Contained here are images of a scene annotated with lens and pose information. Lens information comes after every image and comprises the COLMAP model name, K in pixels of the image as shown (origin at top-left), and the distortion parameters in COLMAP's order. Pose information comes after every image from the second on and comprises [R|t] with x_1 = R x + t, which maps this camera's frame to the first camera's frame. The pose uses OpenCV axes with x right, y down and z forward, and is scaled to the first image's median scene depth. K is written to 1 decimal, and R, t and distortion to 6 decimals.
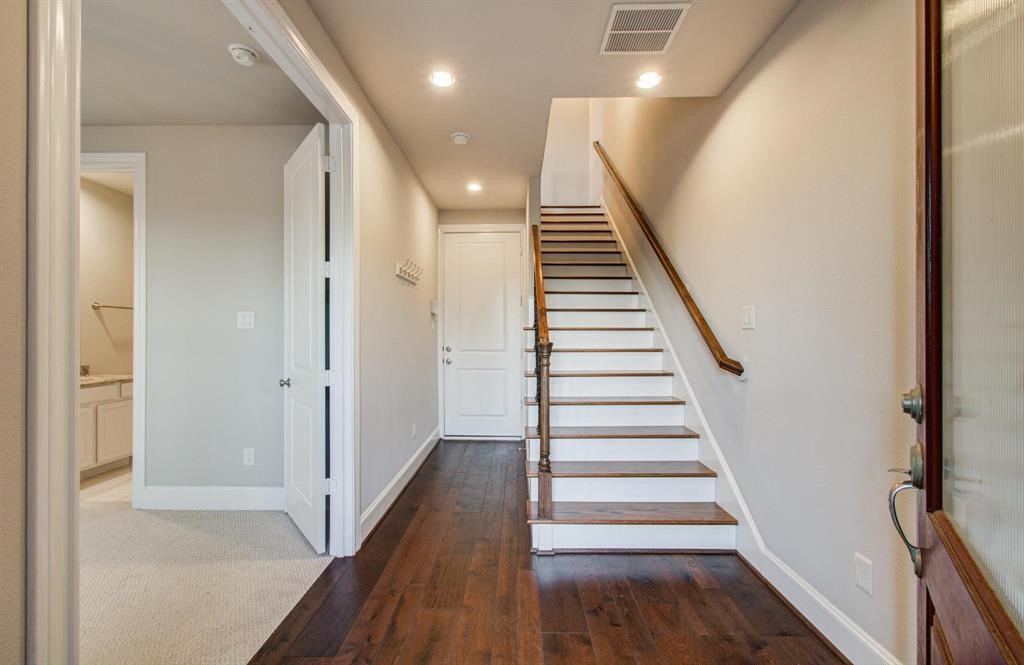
lens RADIAL K [[440.4, 0, 513.3], [0, 440.4, 329.9], [0, 0, 1]] dist [0.003503, 0.001011]
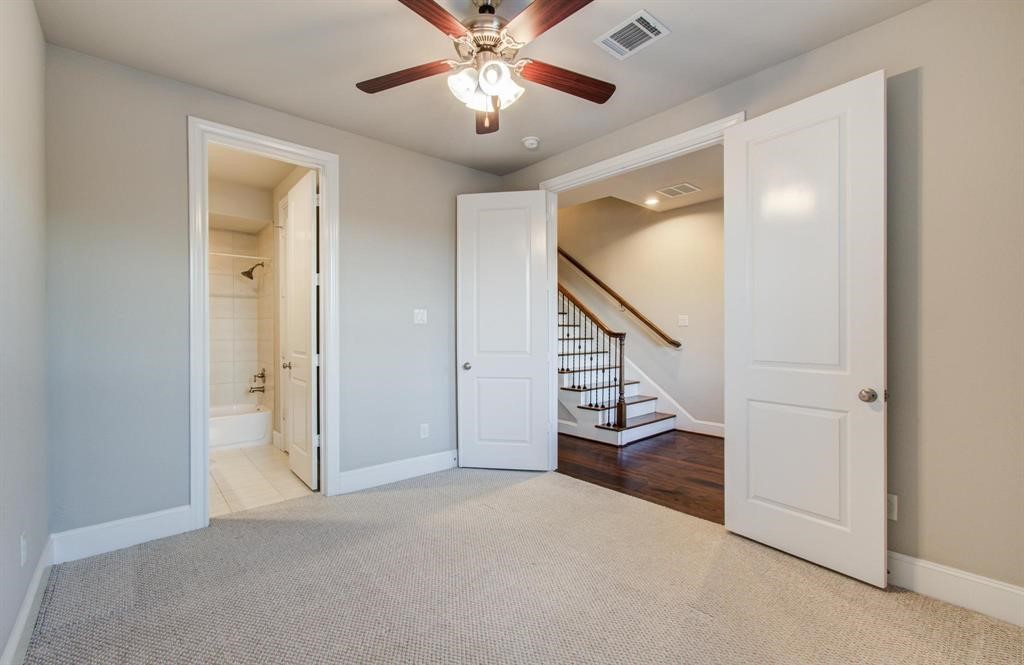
lens RADIAL K [[440.4, 0, 511.7], [0, 440.4, 332.8], [0, 0, 1]] dist [0.003503, 0.001011]
pose [[0.745194, -0.009061, 0.666787, -1.243491], [-0.007707, 0.999724, 0.022199, -0.007507], [-0.666804, -0.021681, 0.744918, -0.048794]]
